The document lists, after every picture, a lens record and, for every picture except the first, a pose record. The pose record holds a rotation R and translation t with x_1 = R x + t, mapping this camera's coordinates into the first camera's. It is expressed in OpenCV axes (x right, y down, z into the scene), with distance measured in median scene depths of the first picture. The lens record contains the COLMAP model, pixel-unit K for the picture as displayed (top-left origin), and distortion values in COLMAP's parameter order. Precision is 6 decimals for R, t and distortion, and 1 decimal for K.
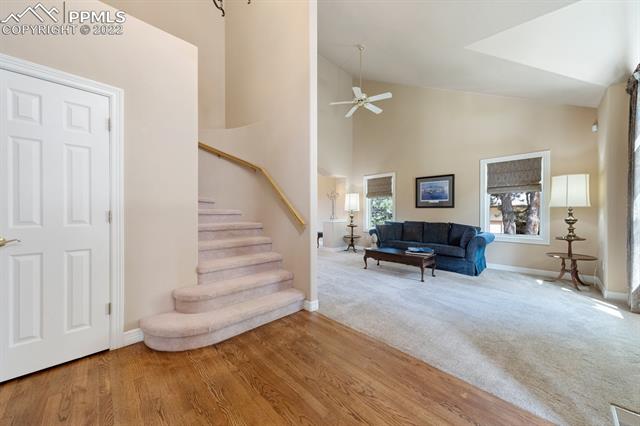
lens RADIAL K [[231.2, 0, 321.9], [0, 231.2, 214.2], [0, 0, 1]] dist [0.019030, -0.000020]
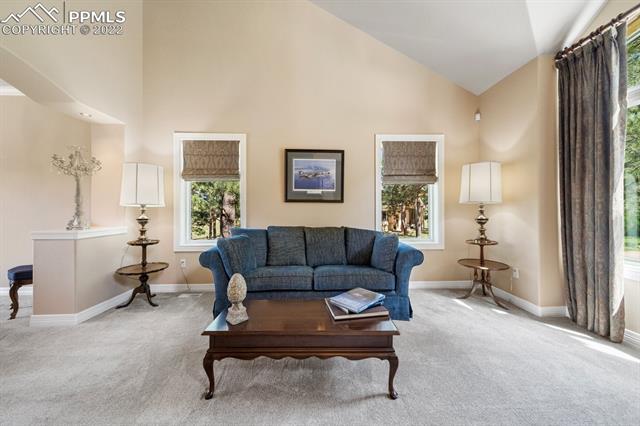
lens RADIAL K [[232.2, 0, 318.2], [0, 232.2, 210.0], [0, 0, 1]] dist [0.013296, -0.000040]
pose [[0.700079, -0.000928, 0.714065, 0.059989], [0.006864, 0.999962, -0.005430, -0.004472], [-0.714033, 0.008703, 0.700058, 0.577601]]
